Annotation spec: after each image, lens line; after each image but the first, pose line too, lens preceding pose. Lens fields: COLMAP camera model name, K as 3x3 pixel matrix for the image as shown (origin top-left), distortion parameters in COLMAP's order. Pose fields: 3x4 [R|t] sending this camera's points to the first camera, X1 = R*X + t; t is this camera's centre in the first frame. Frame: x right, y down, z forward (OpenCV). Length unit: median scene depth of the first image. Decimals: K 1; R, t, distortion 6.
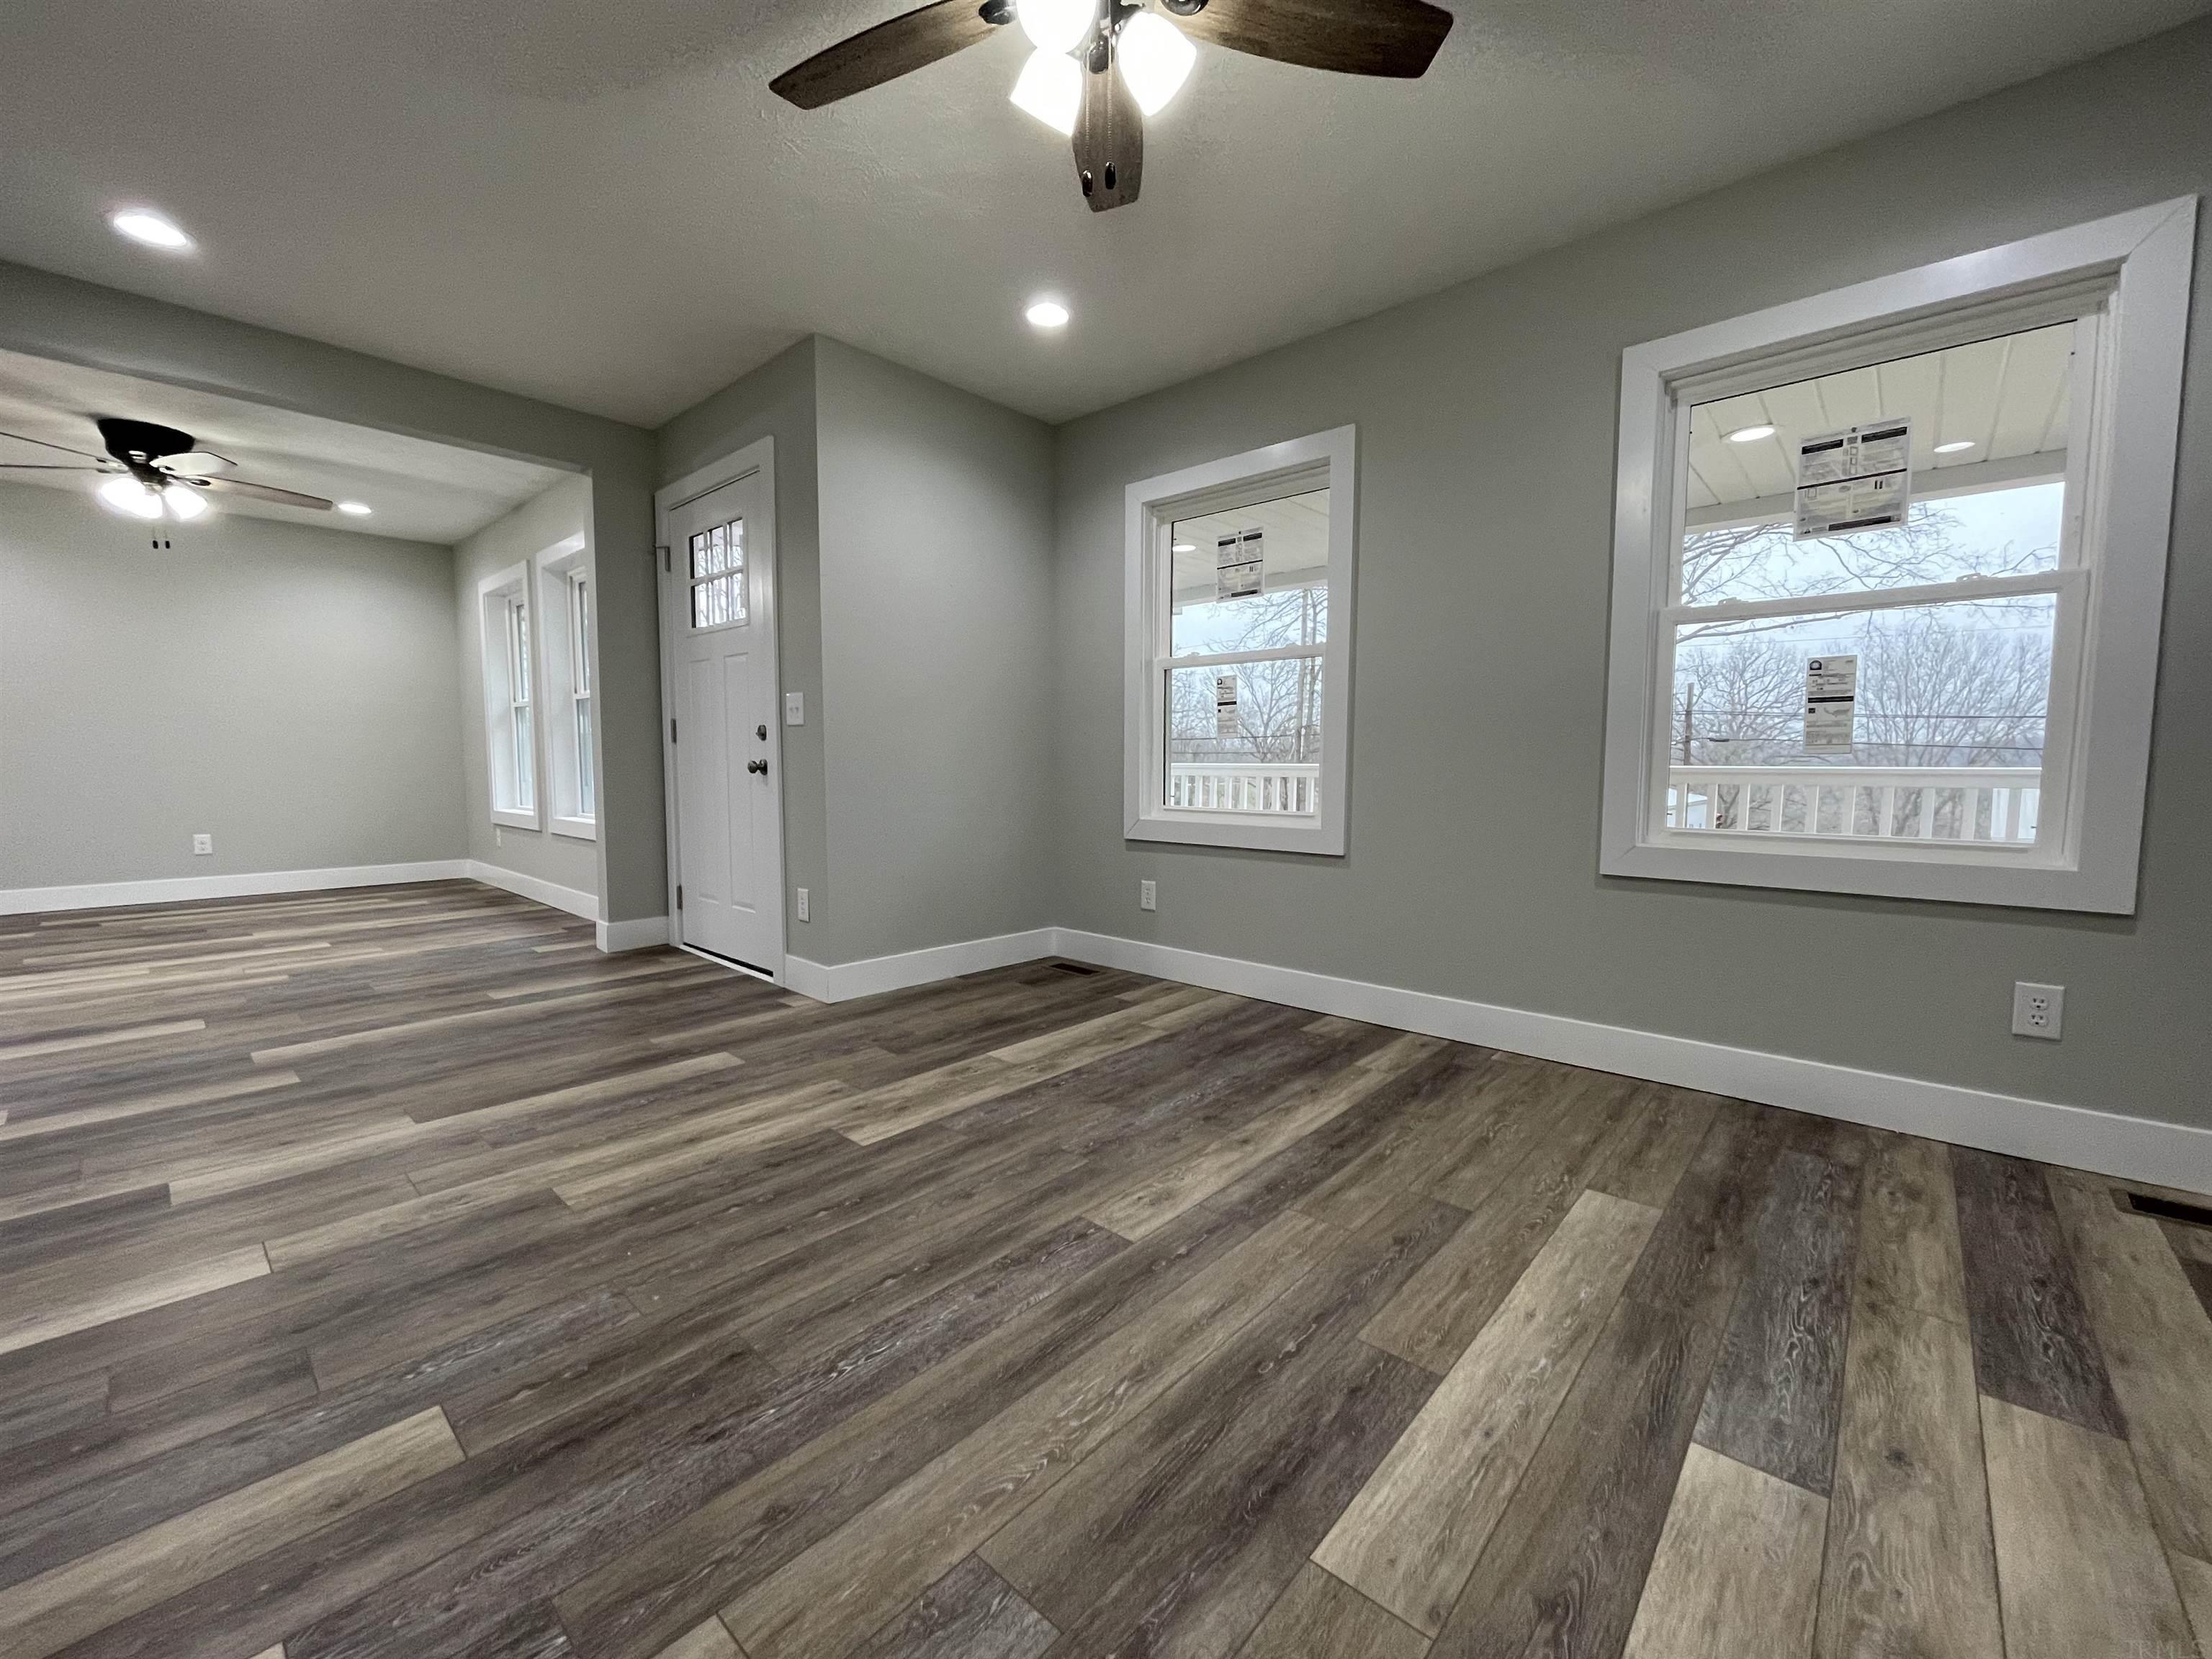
lens RADIAL K [[889.1, 0, 1106.0], [0, 889.1, 829.5], [0, 0, 1]] dist [-0.002533, 0.000351]
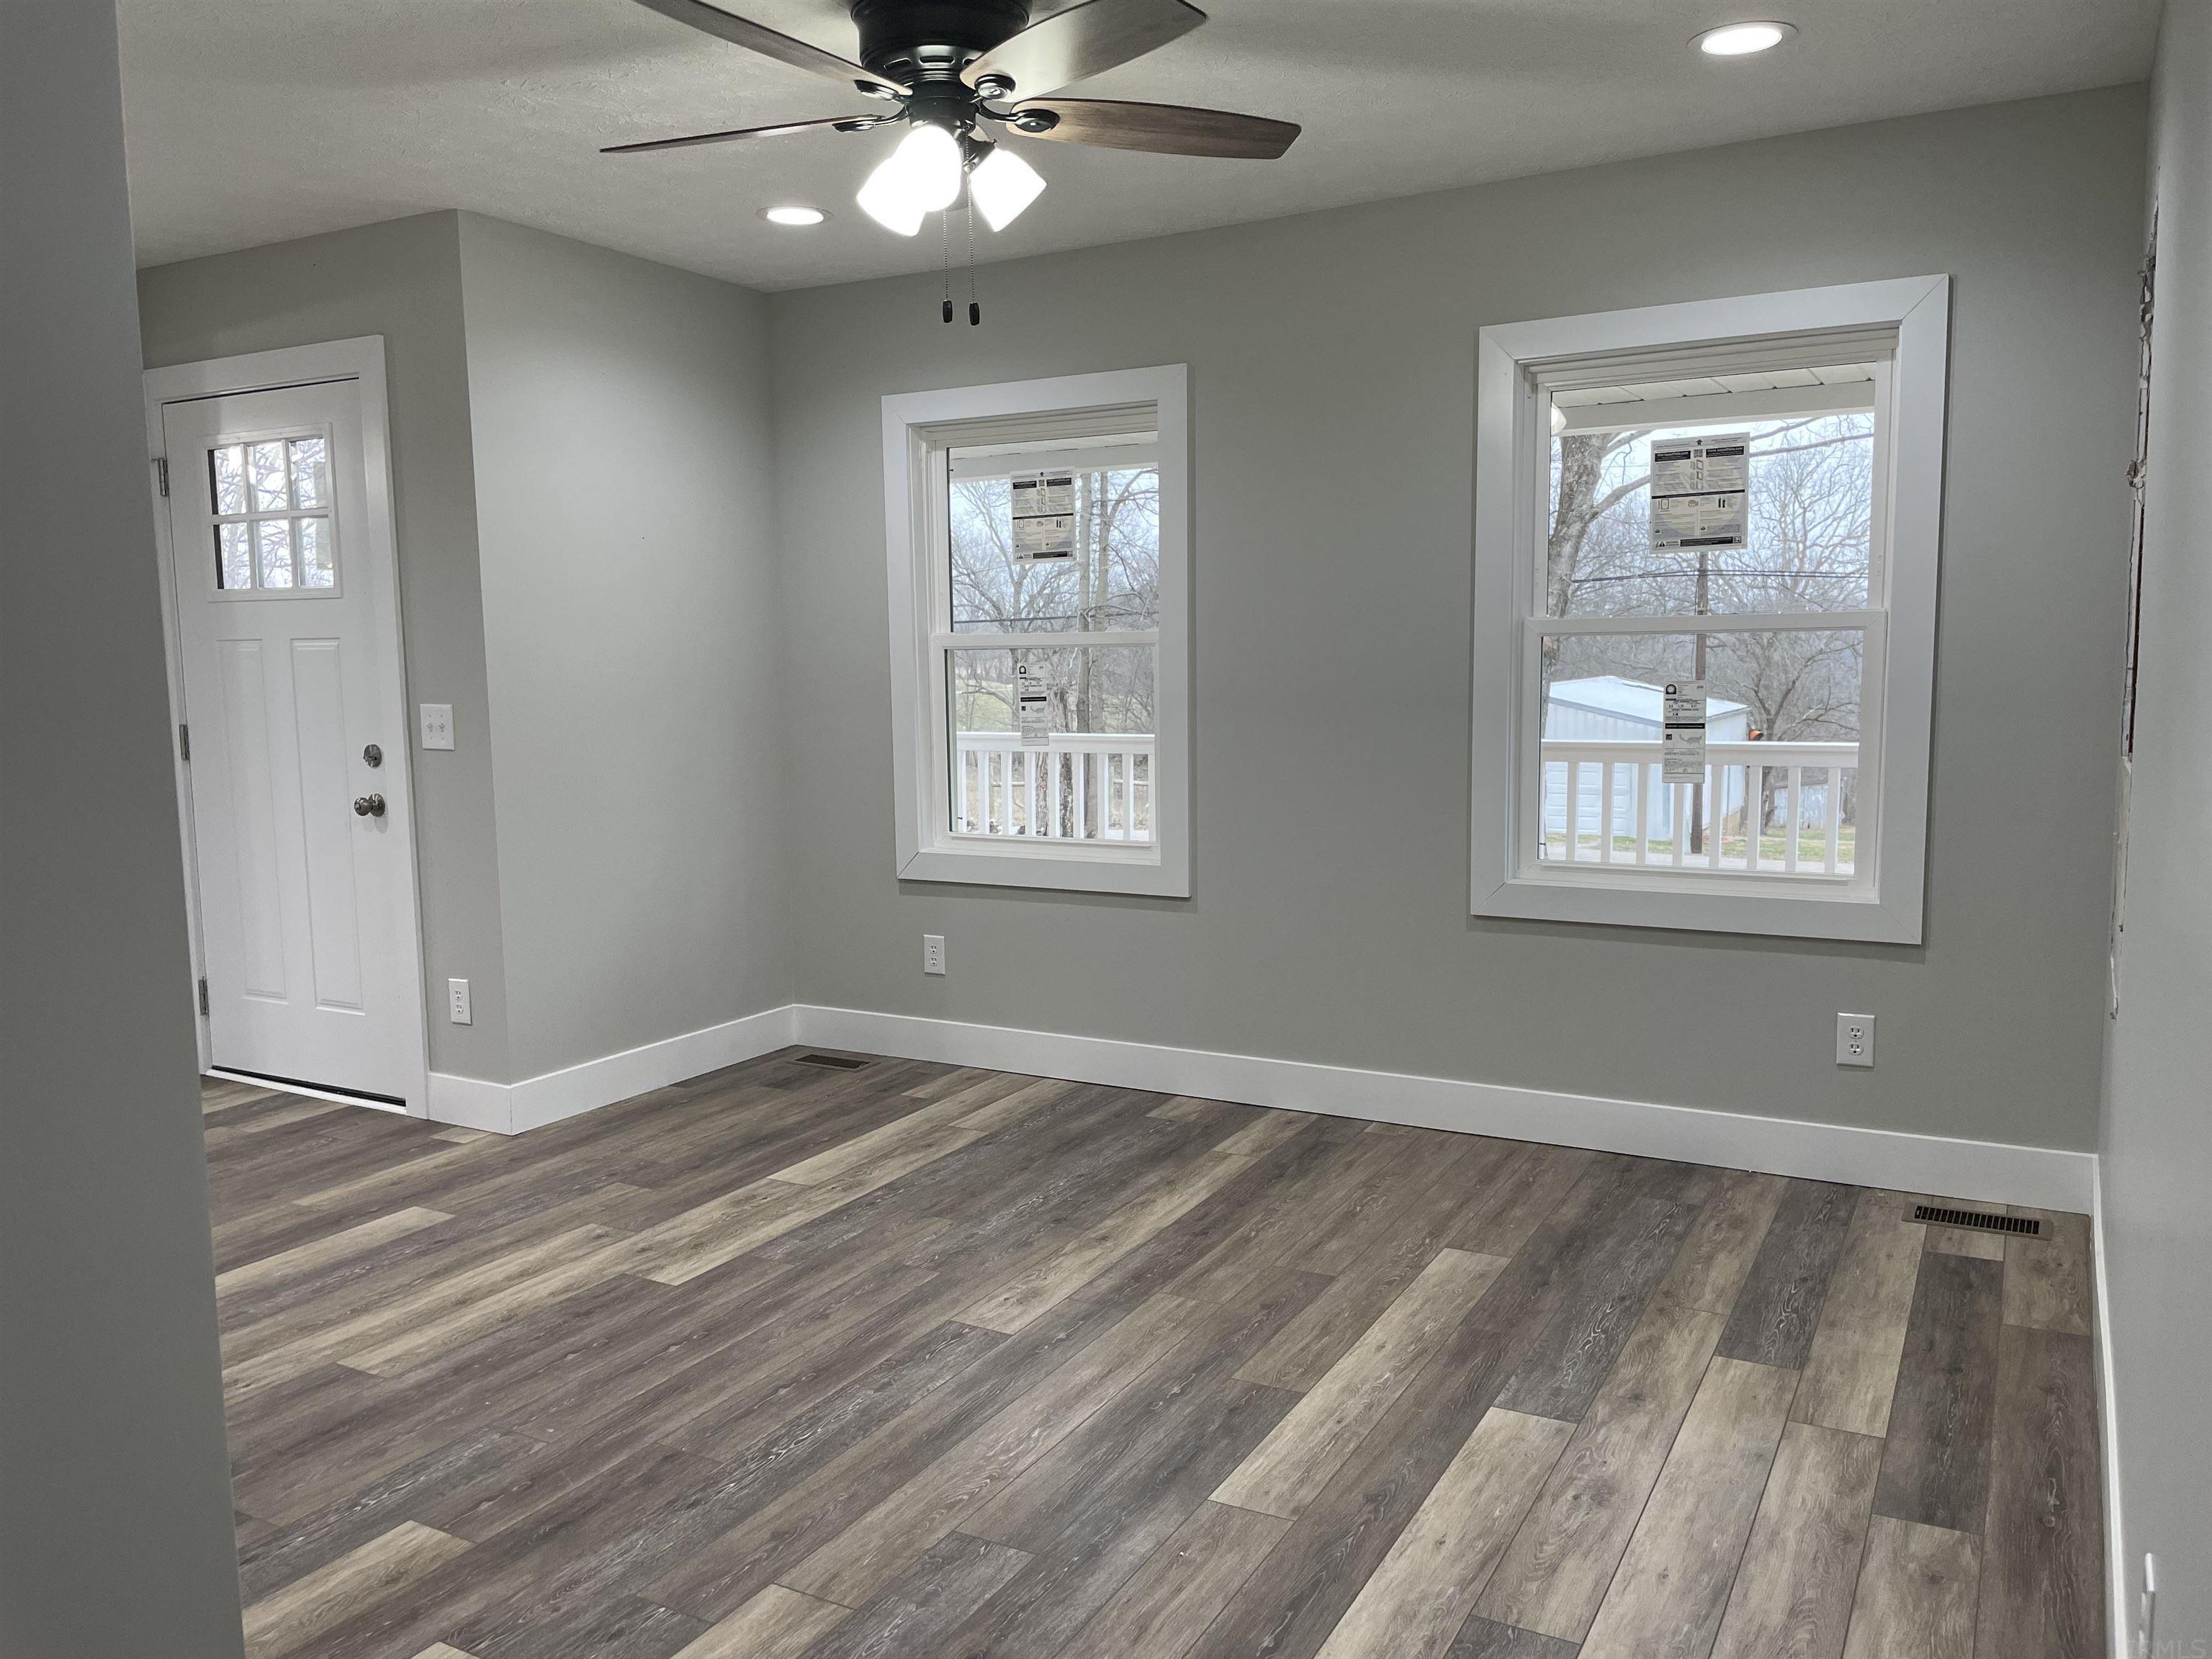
lens RADIAL K [[1677.0, 0, 1092.7], [0, 1677.0, 832.5], [0, 0, 1]] dist [0.097496, -0.137742]
pose [[0.974816, -0.041616, 0.219094, -0.223645], [0.034101, 0.998697, 0.037971, -0.135898], [-0.220388, -0.029543, 0.974965, -0.696209]]
